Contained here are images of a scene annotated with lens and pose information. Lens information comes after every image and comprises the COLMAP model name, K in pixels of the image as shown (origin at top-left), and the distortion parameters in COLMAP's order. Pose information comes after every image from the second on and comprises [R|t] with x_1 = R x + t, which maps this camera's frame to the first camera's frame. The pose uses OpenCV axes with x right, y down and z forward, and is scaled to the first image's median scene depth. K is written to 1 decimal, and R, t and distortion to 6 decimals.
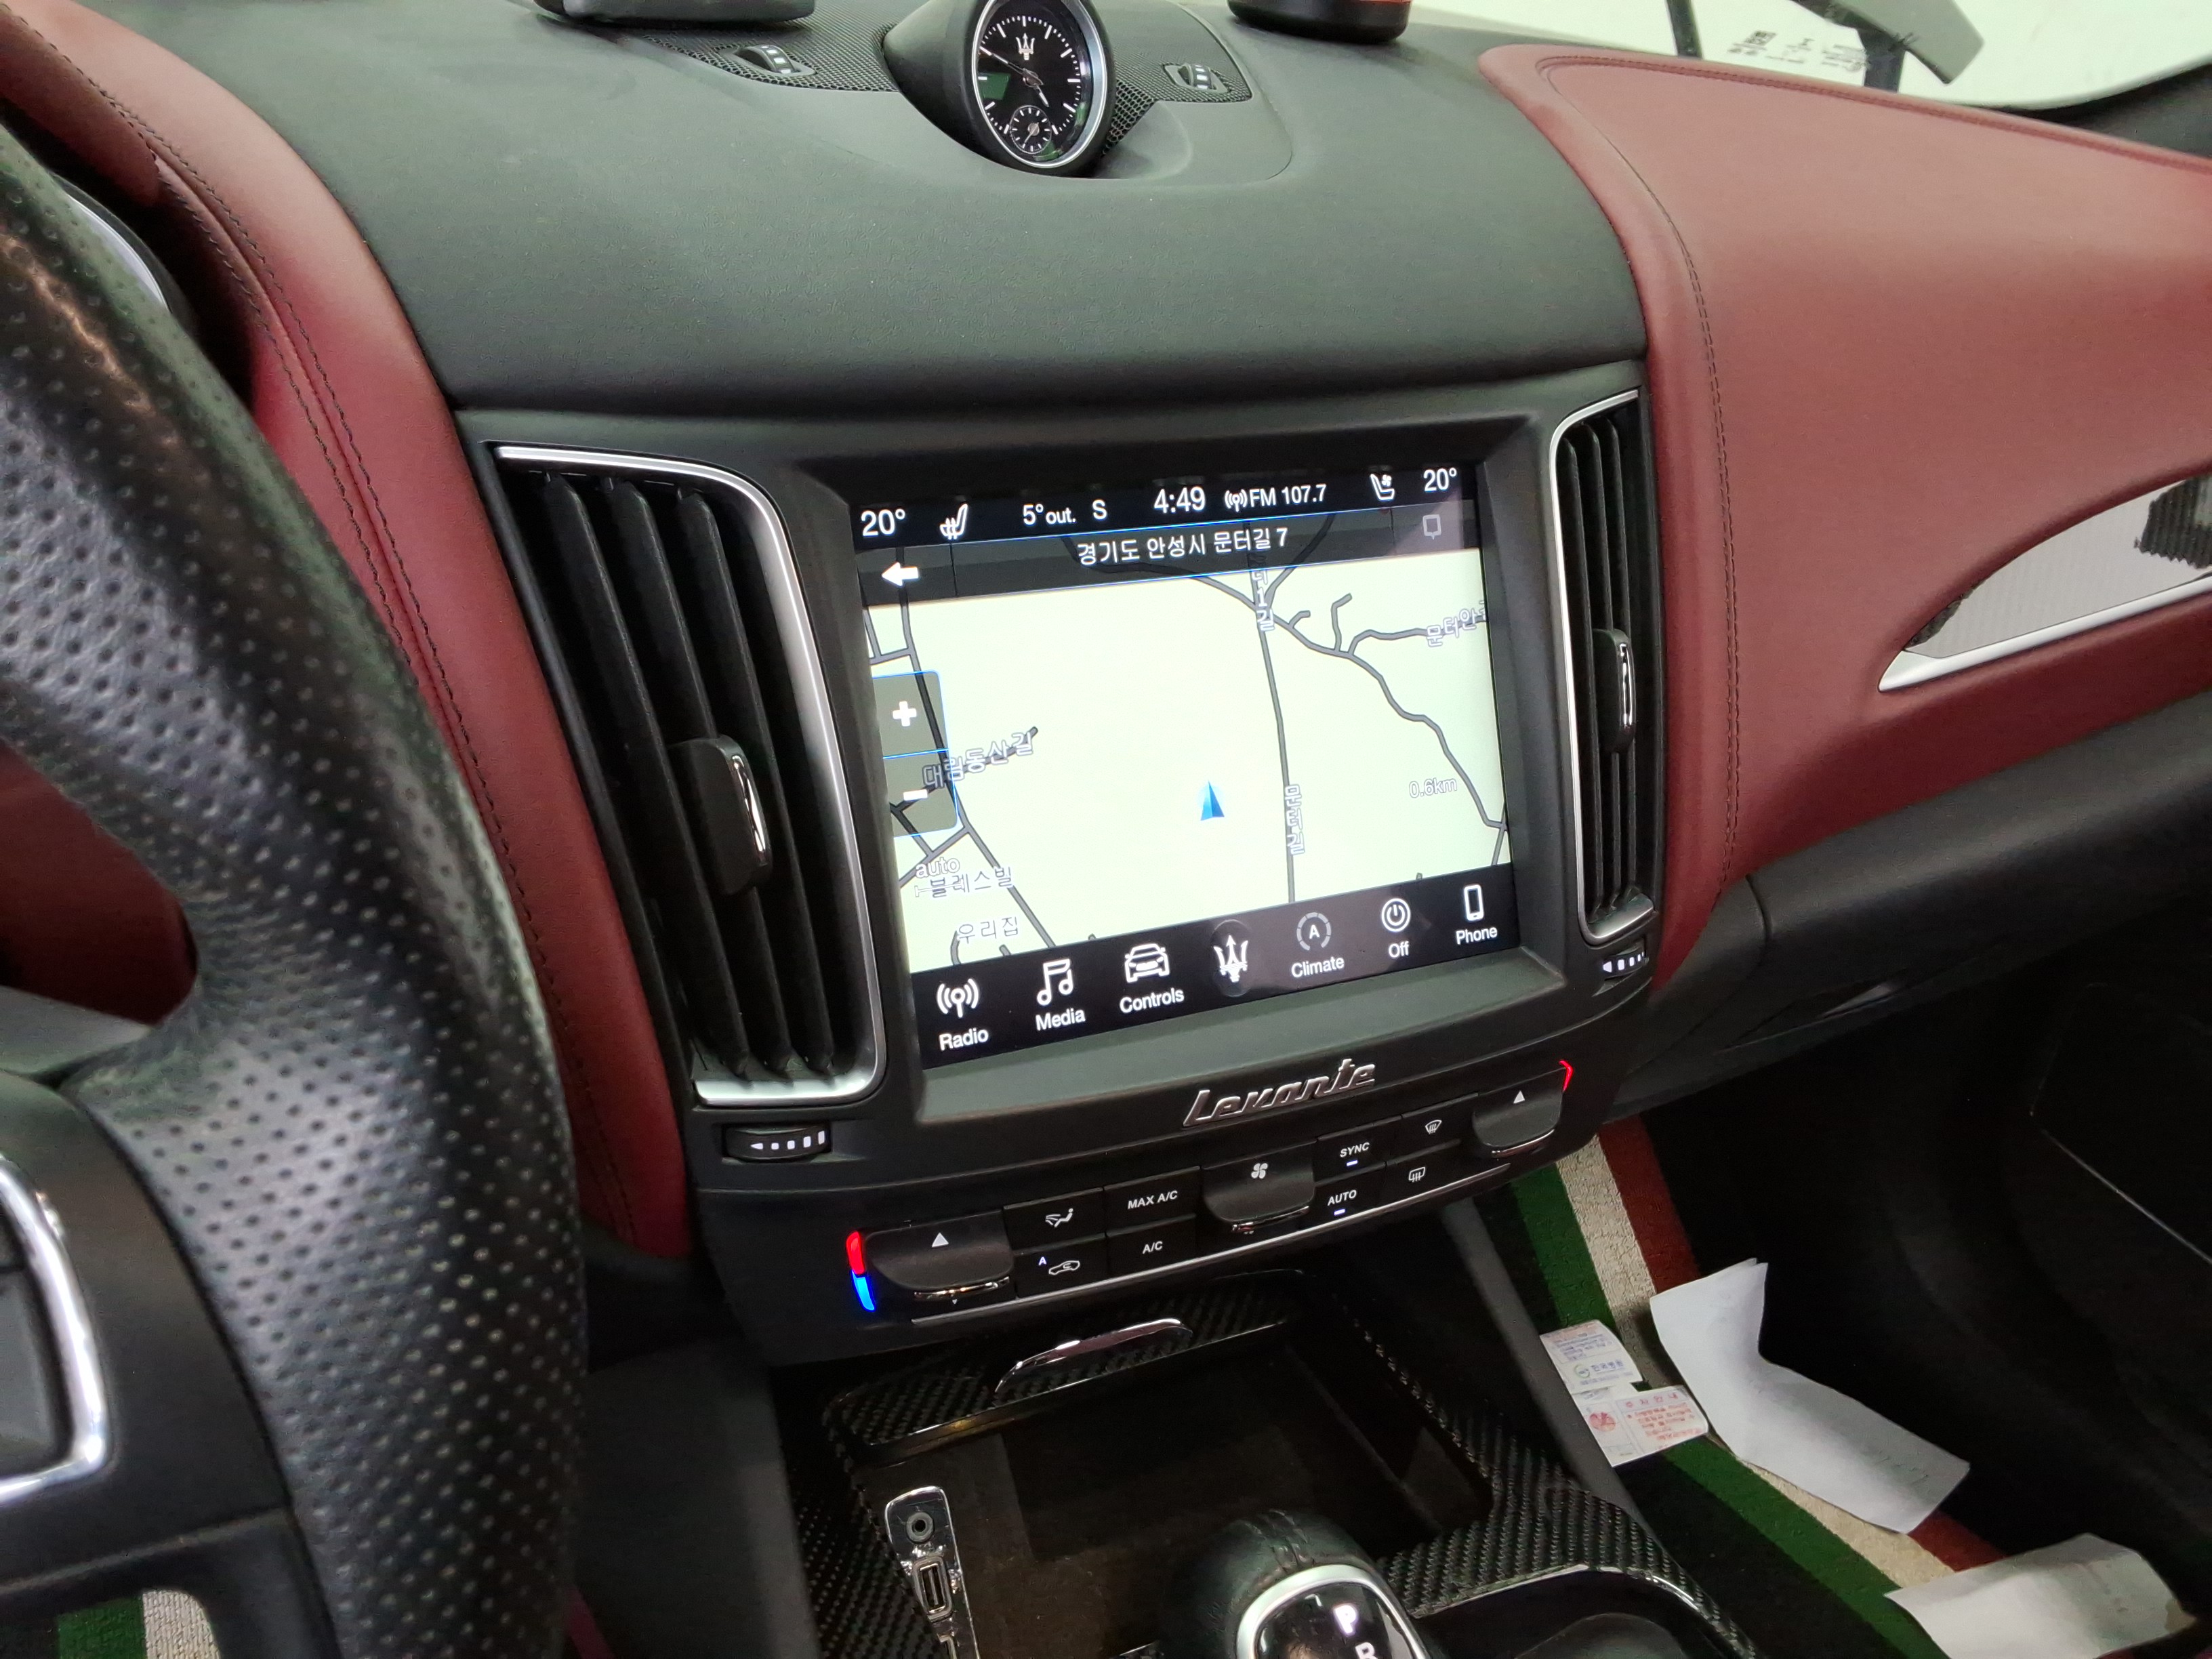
lens RADIAL K [[1768.0, 0, 1107.0], [0, 1768.0, 895.7], [0, 0, 1]] dist [0.062581, 0.000111]
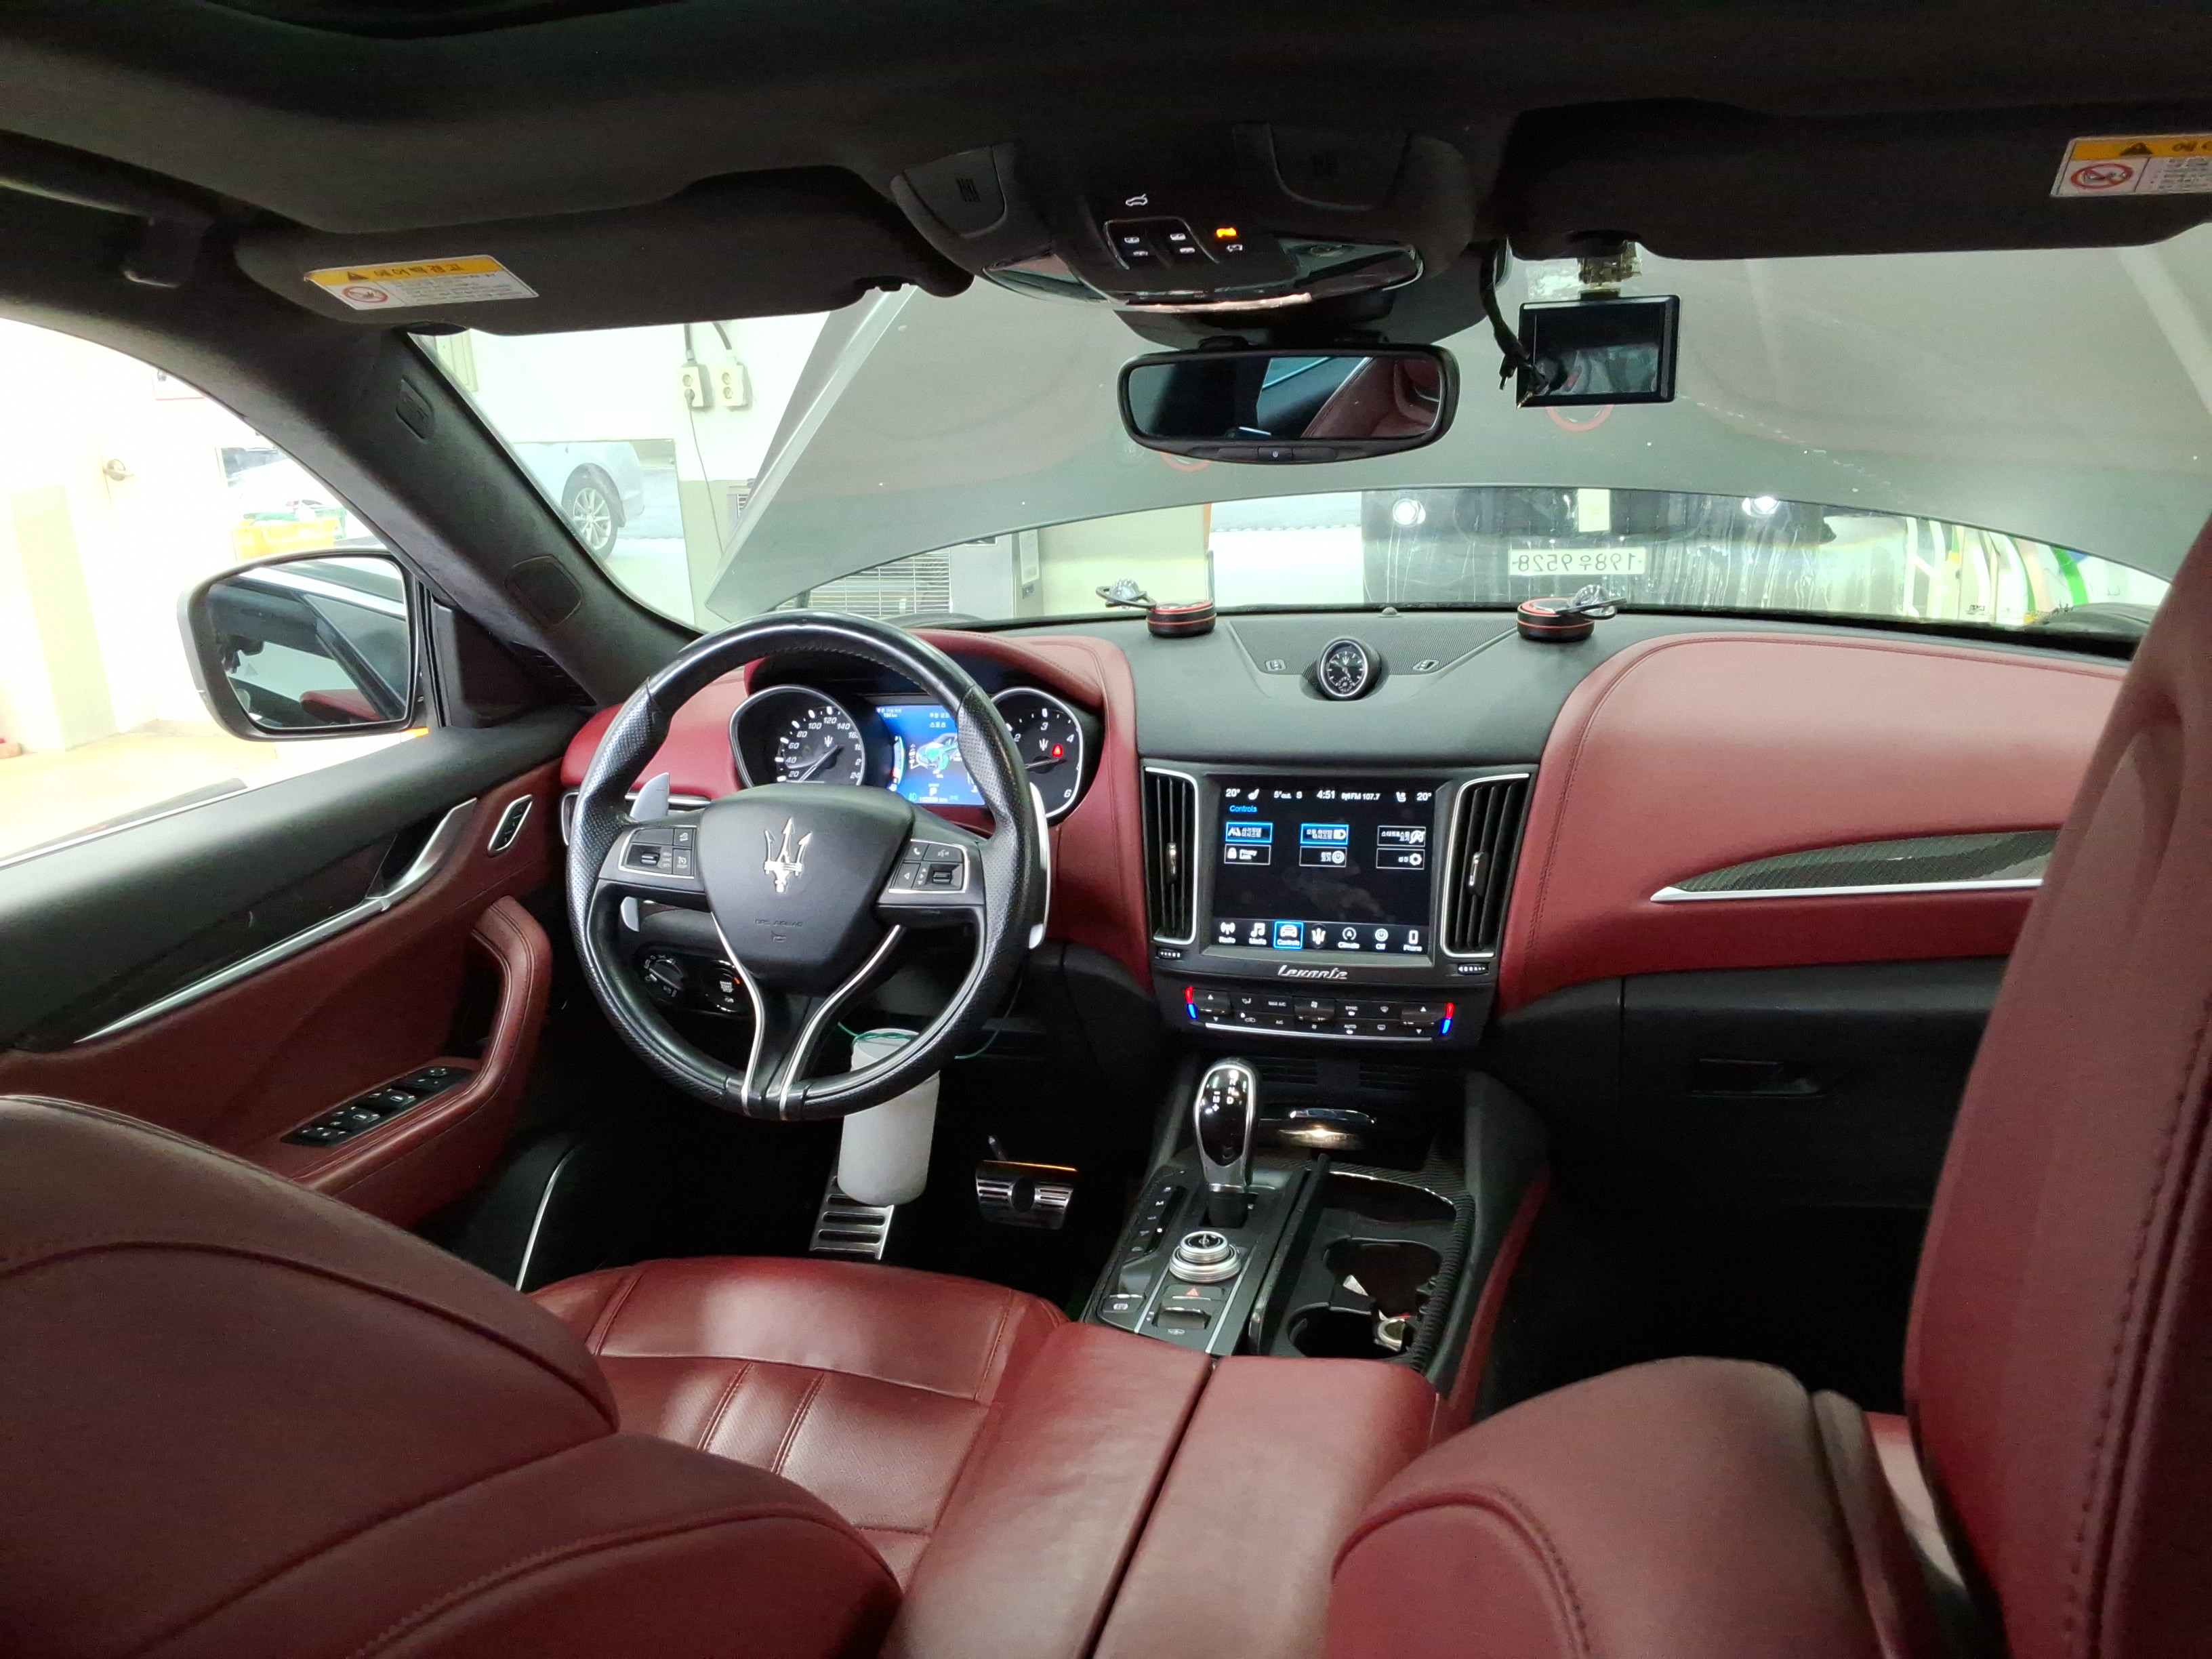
lens RADIAL K [[1768.0, 0, 1107.0], [0, 1768.0, 895.7], [0, 0, 1]] dist [0.062581, 0.000111]
pose [[0.744458, 0.093552, -0.661083, 1.868280], [-0.232291, 0.964569, -0.125087, 0.448166], [0.625958, 0.246685, 0.739812, -1.584649]]
